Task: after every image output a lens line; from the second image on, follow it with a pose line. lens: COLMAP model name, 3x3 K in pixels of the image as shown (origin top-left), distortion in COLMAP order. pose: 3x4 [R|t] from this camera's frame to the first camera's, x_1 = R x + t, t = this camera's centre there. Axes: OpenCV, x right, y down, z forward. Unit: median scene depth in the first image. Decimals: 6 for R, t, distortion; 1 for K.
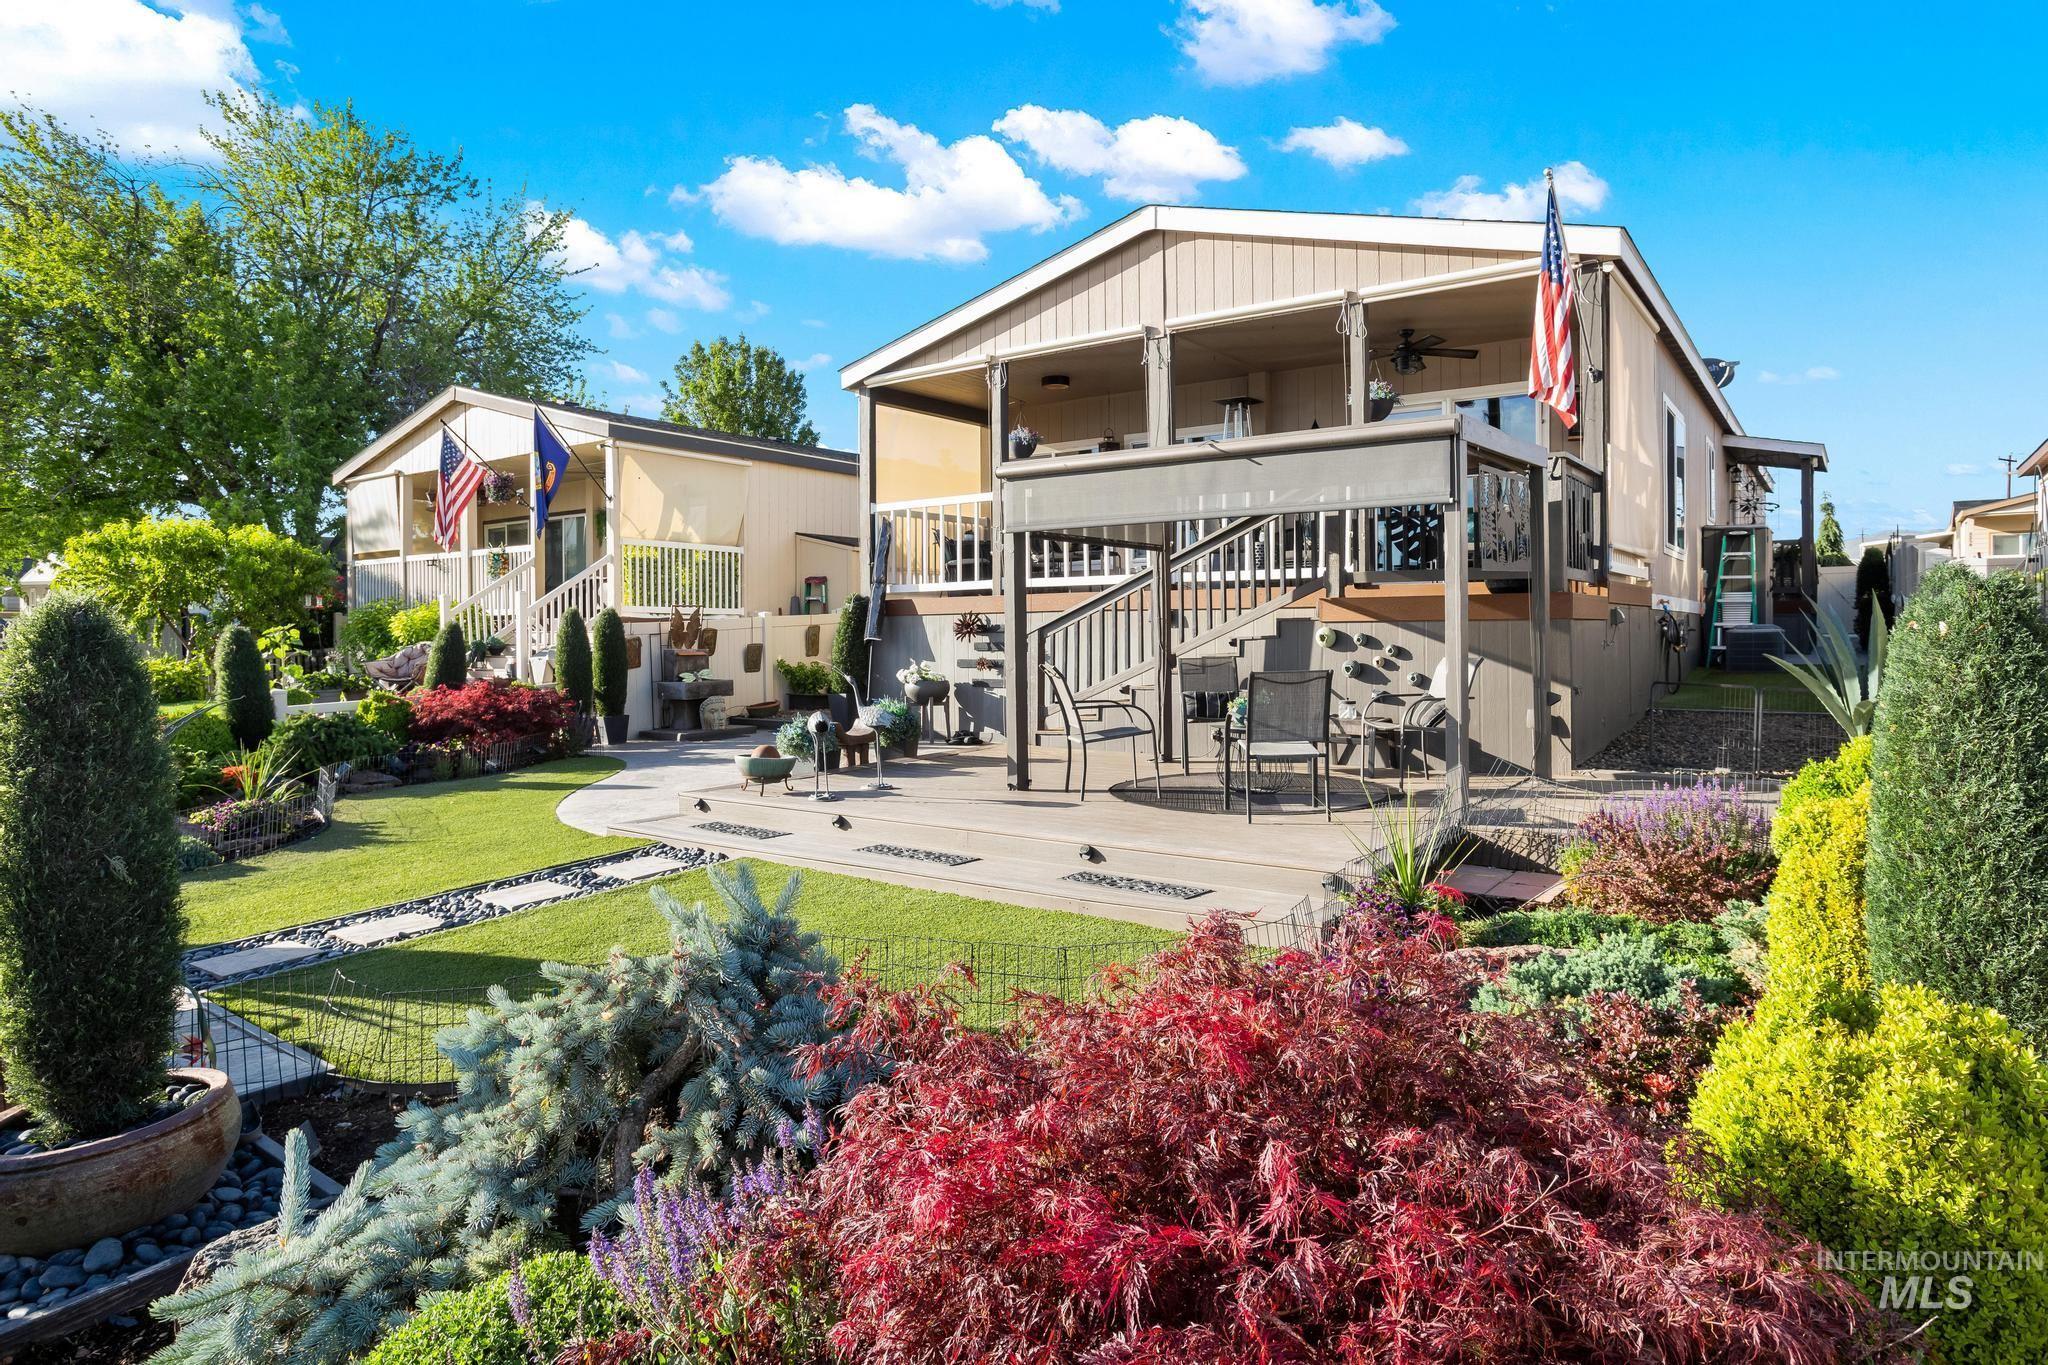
lens RADIAL K [[1239.2, 0, 1029.5], [0, 1239.2, 650.7], [0, 0, 1]] dist [-0.000450, 0.000183]
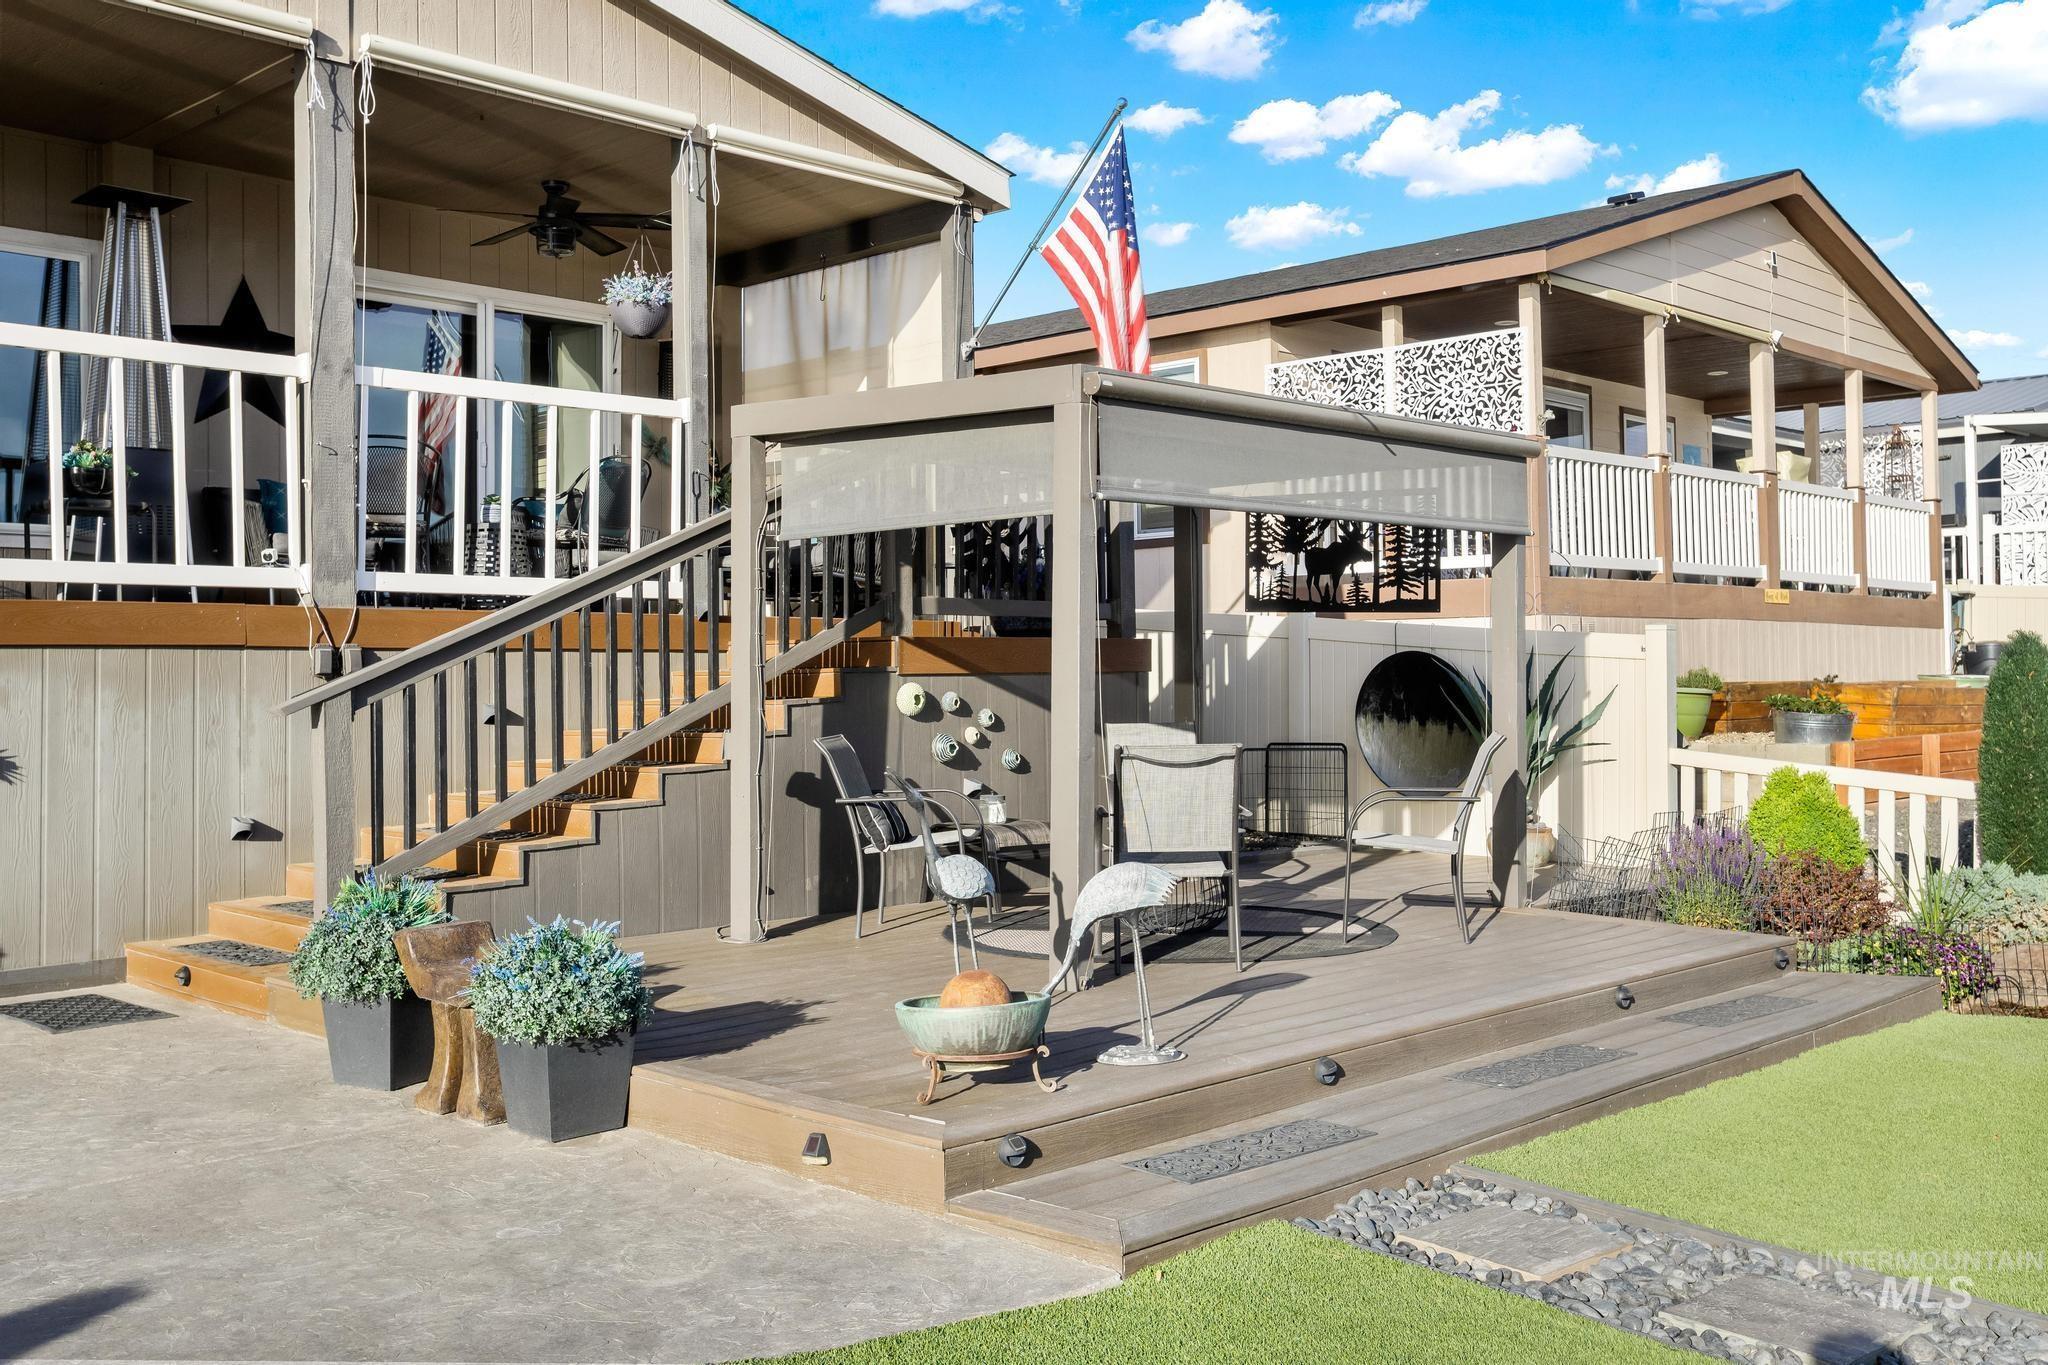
lens RADIAL K [[2061.0, 0, 1024.0], [0, 2061.0, 682.5], [0, 0, 1]] dist [0.000307, 0.122535]
pose [[0.134508, 0.002715, 0.990909, -0.630017], [0.025773, 0.999648, -0.006237, -0.009690], [-0.990577, 0.026377, 0.134391, 0.647695]]
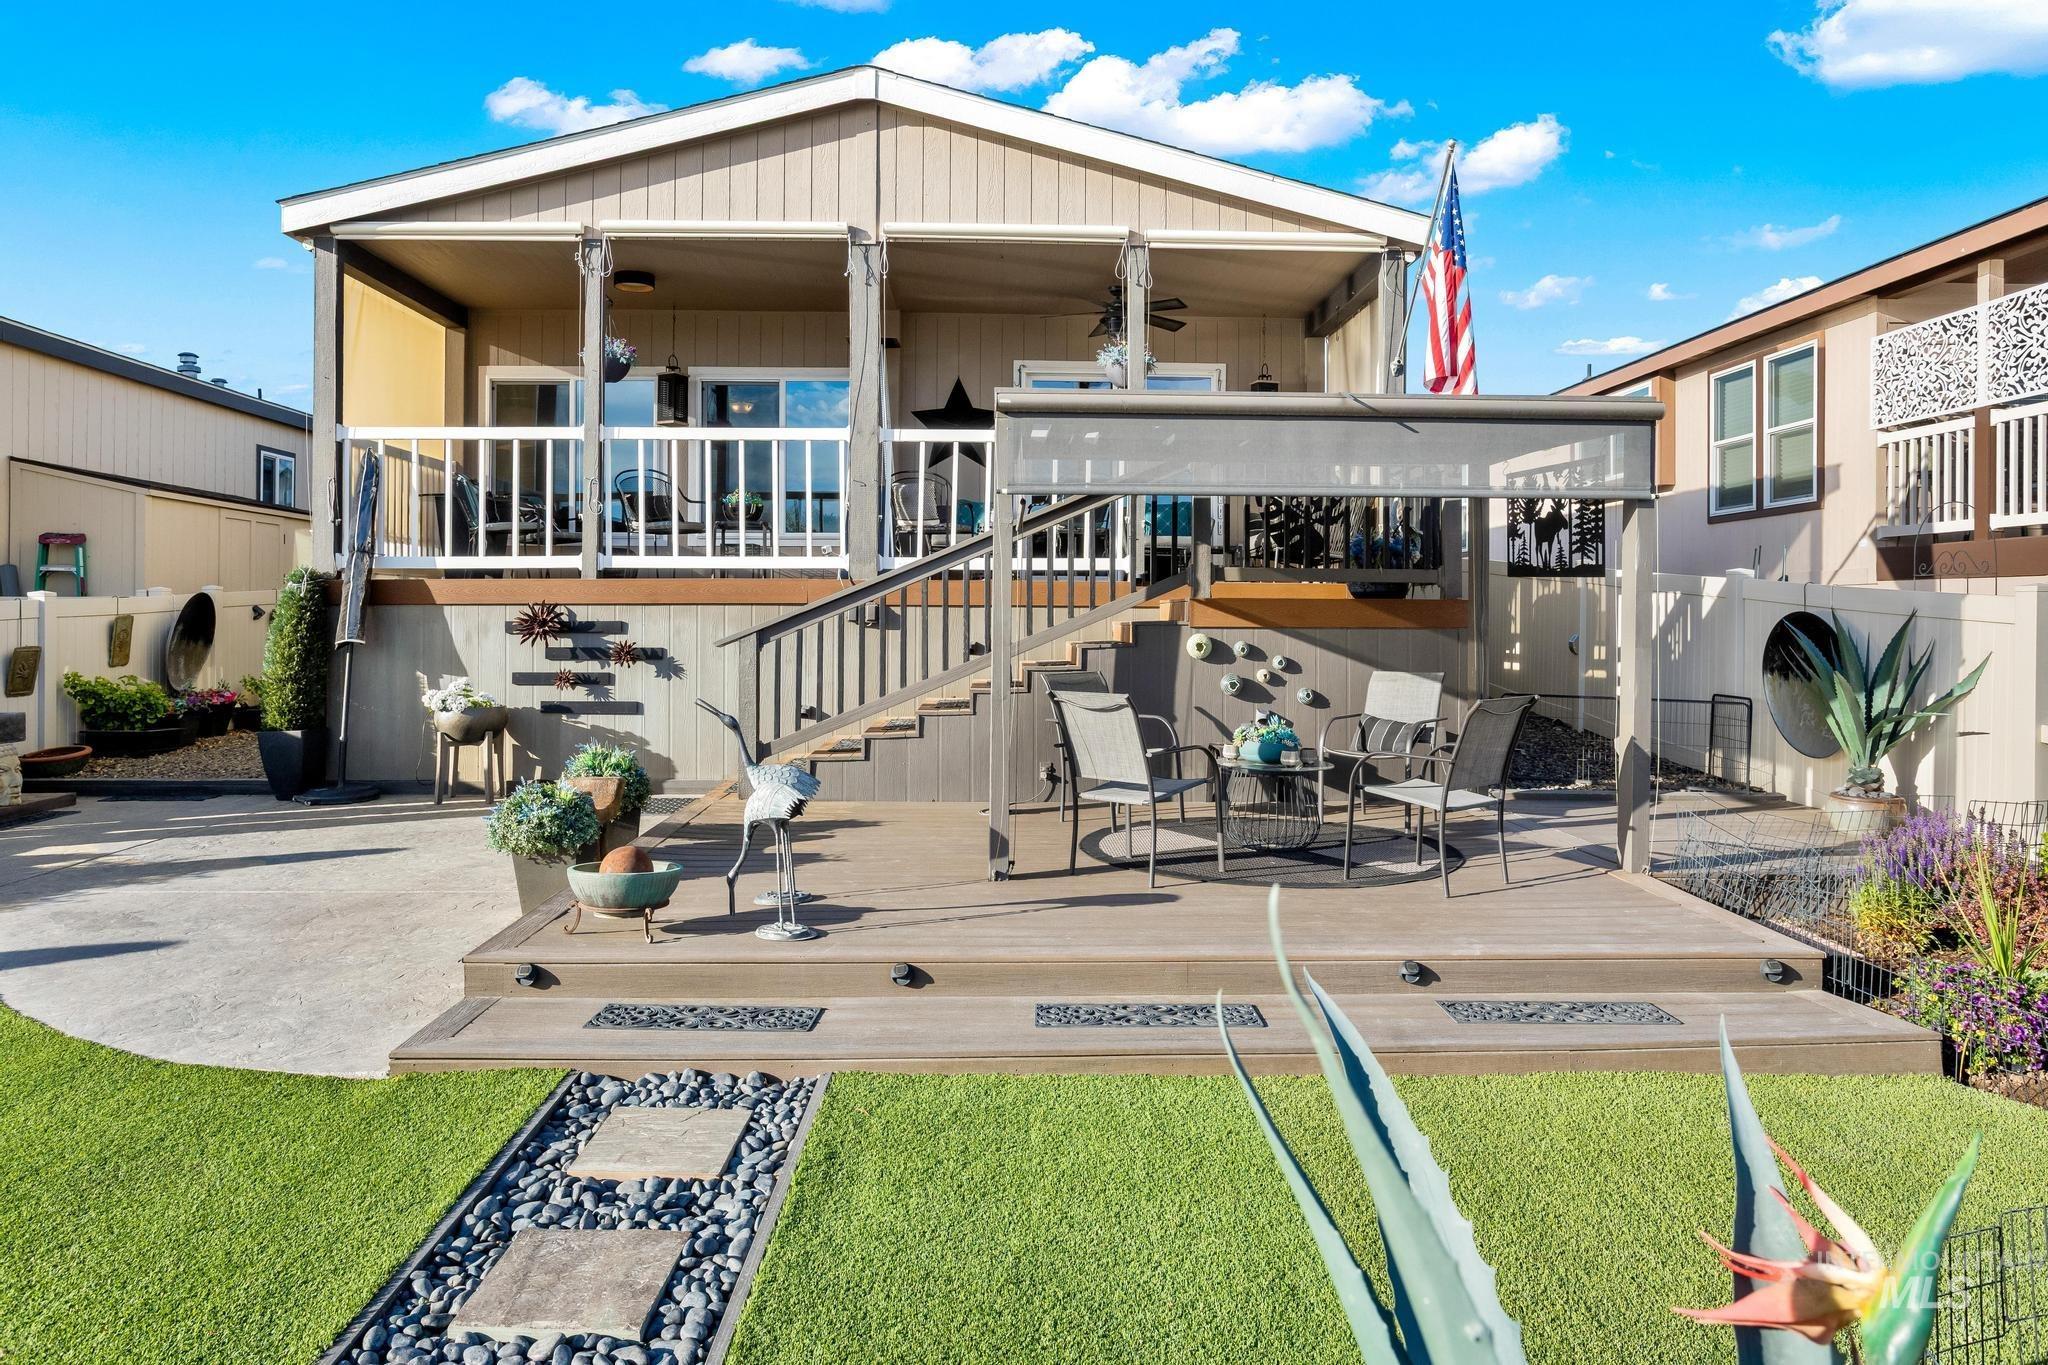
lens RADIAL K [[1350.0, 0, 1018.8], [0, 1350.0, 632.4], [0, 0, 1]] dist [-0.002774, 0.055331]
pose [[0.796302, 0.006354, 0.604866, -0.317995], [-0.002139, 0.999968, -0.007688, -0.010793], [-0.604895, 0.004828, 0.796291, 0.291741]]
